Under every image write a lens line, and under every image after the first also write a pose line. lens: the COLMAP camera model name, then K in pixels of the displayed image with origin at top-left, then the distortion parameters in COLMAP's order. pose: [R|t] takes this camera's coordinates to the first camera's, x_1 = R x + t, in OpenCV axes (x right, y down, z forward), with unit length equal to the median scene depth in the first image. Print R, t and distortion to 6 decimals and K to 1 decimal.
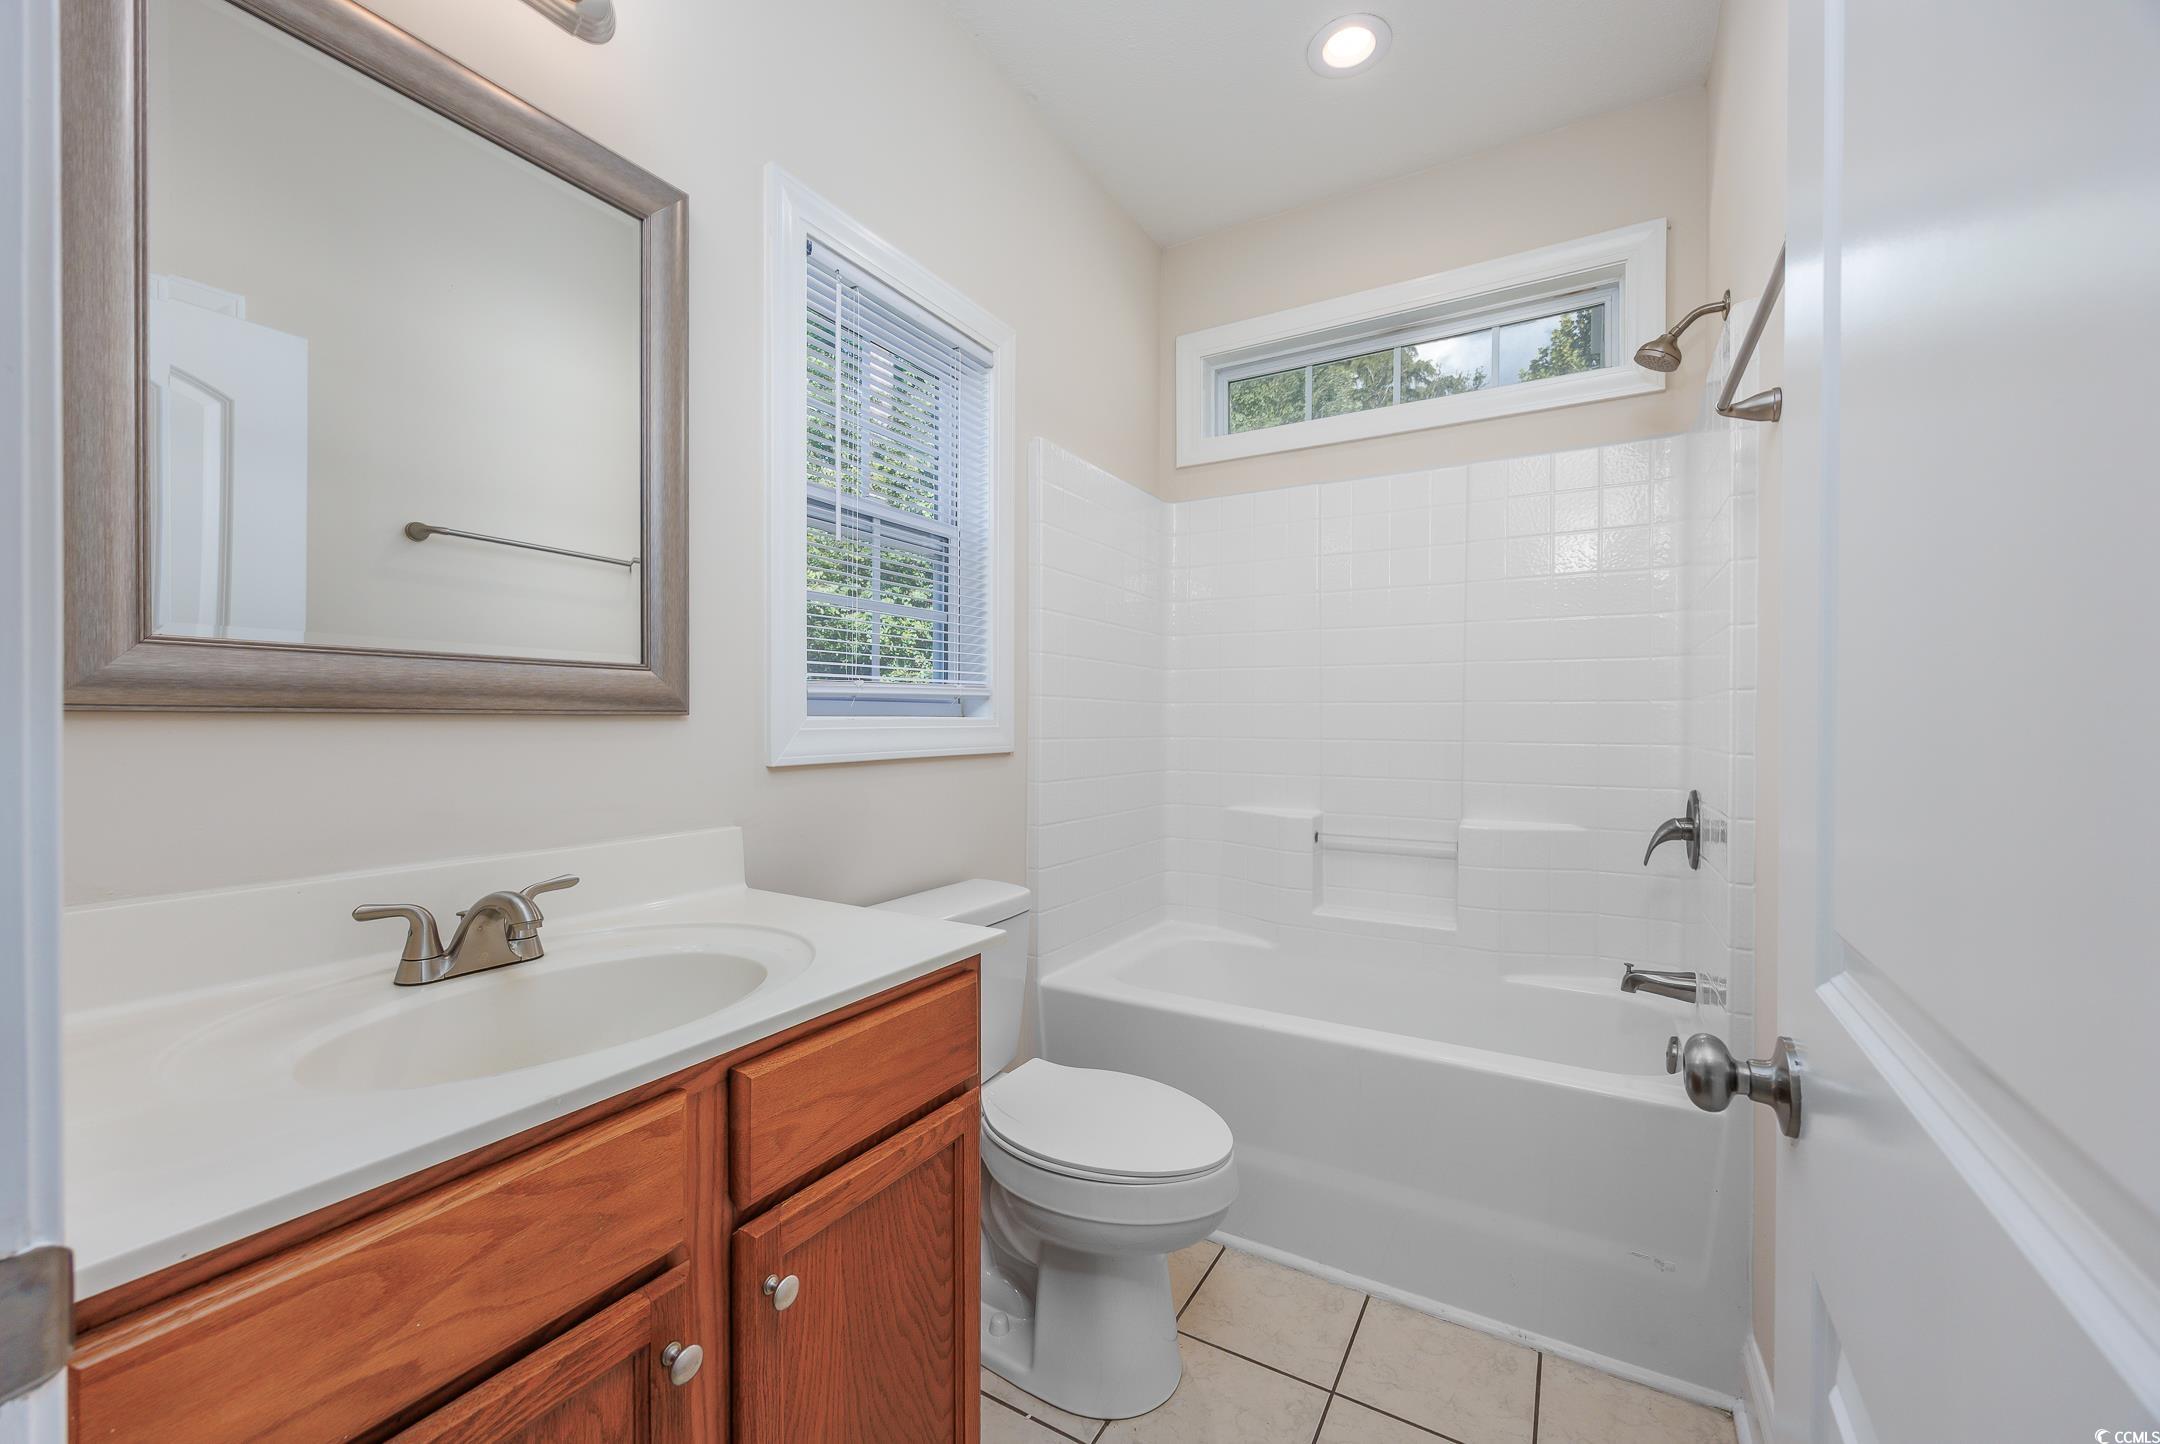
lens RADIAL K [[850.5, 0, 1080.0], [0, 850.5, 722.0], [0, 0, 1]] dist [-0.000470, -0.000111]
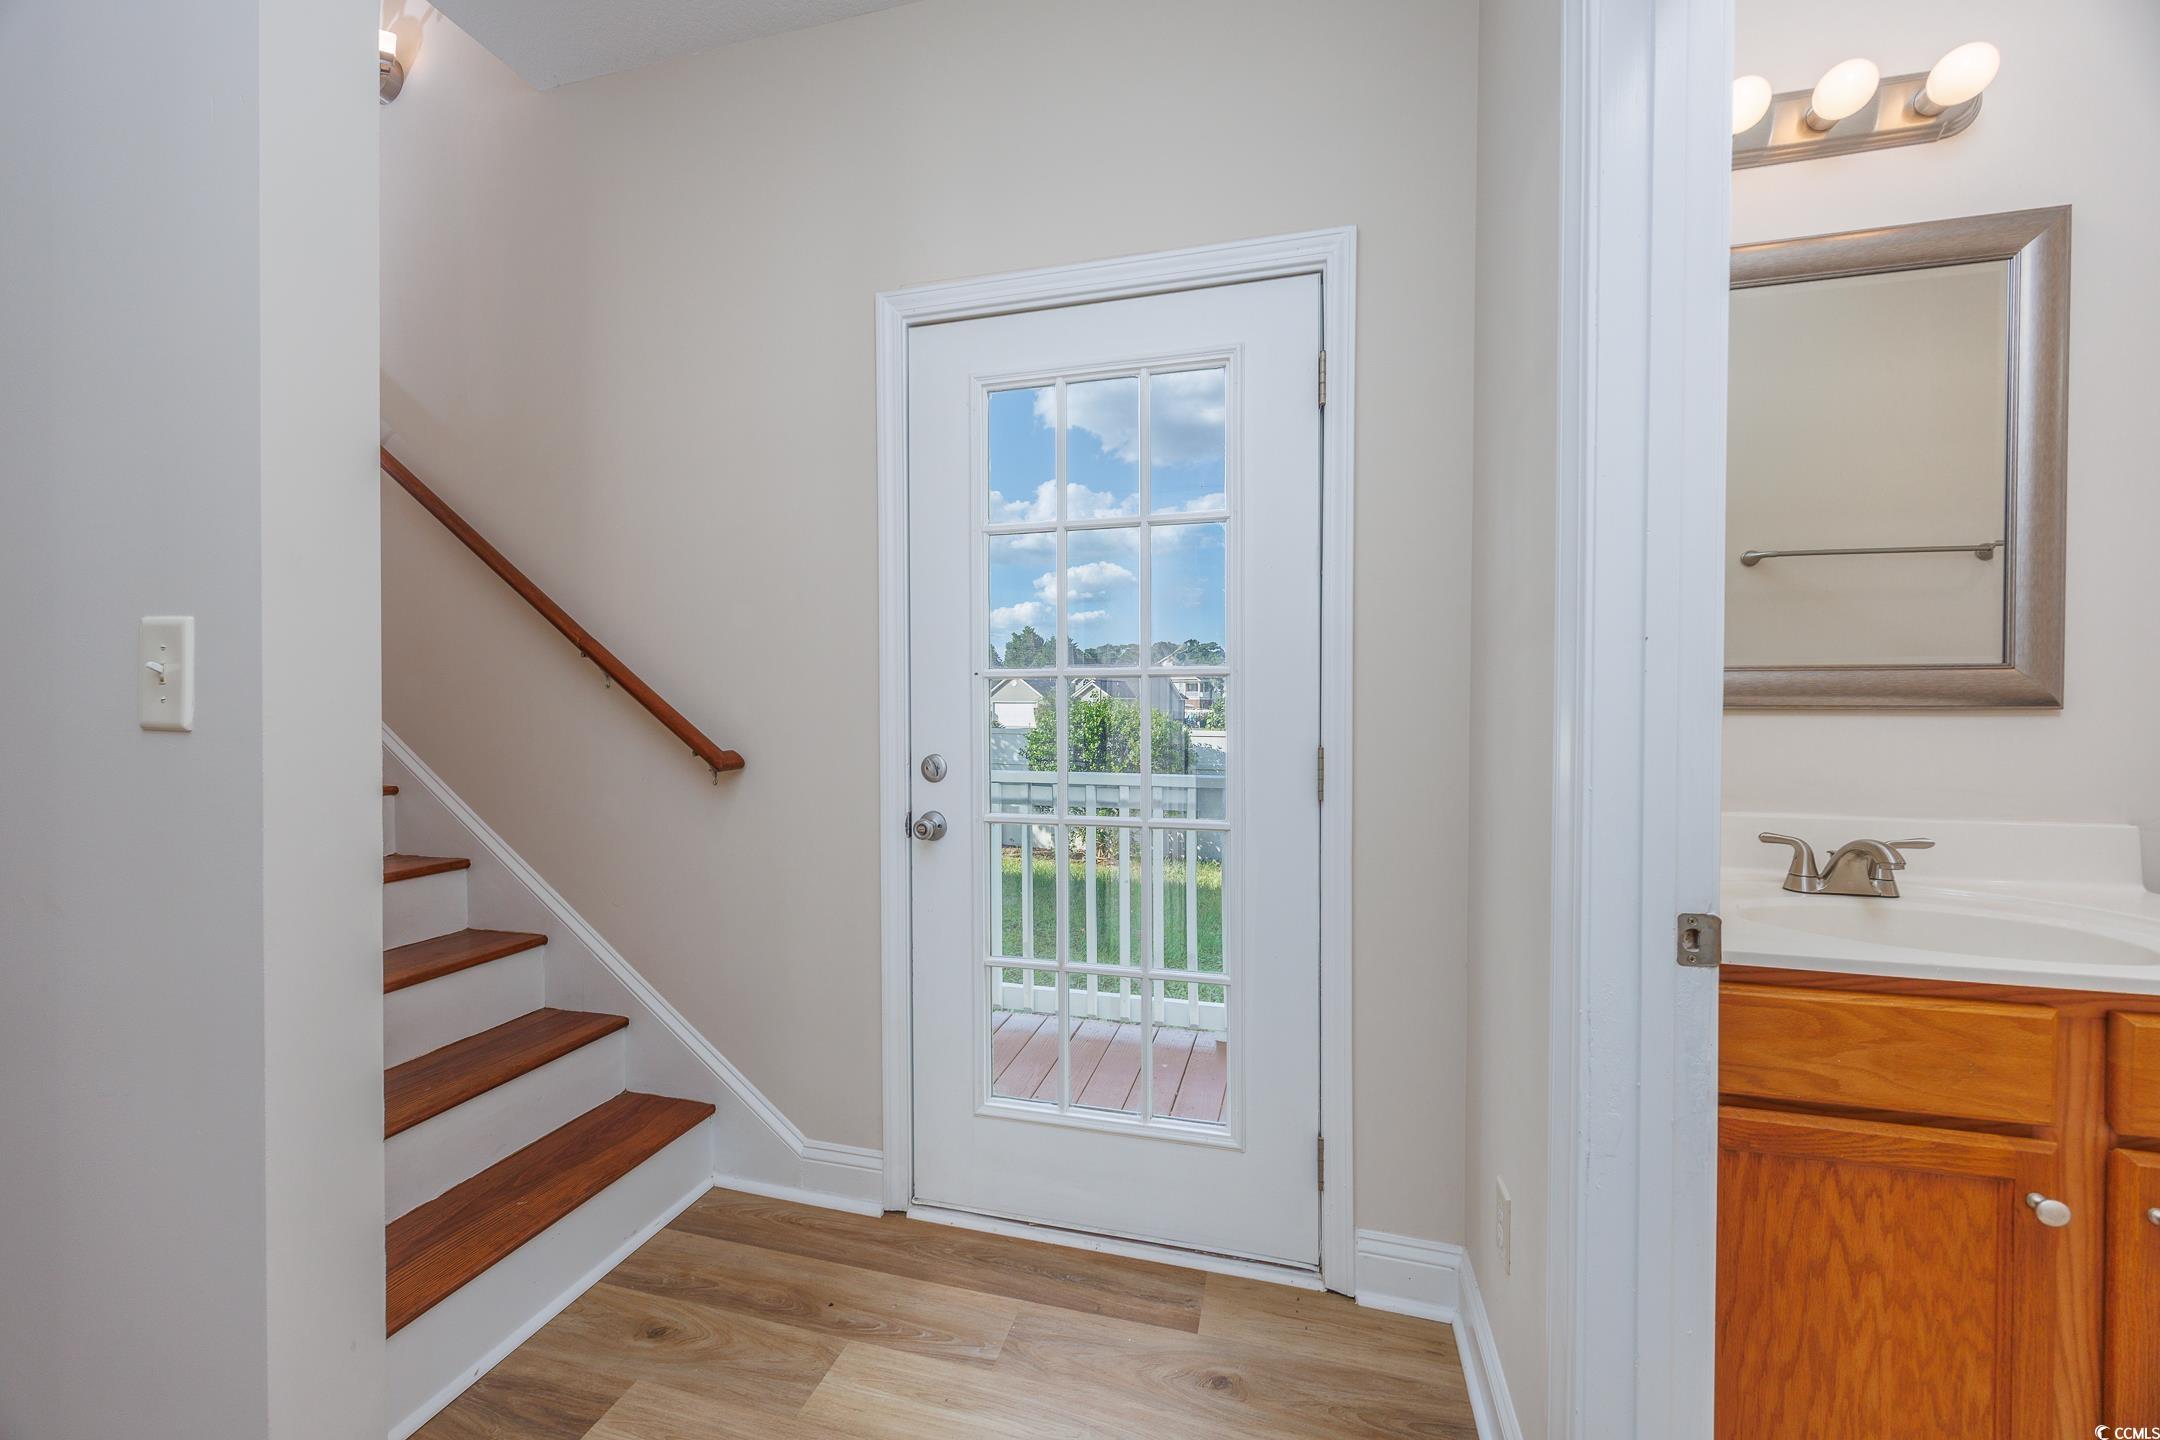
lens RADIAL K [[822.9, 0, 1080.3], [0, 822.9, 727.5], [0, 0, 1]] dist [0.000232, 0.000399]
pose [[0.269047, 0.018300, -0.962953, 0.302397], [-0.002282, 0.999829, 0.018363, -0.003004], [0.963124, -0.002743, 0.269042, -0.689723]]
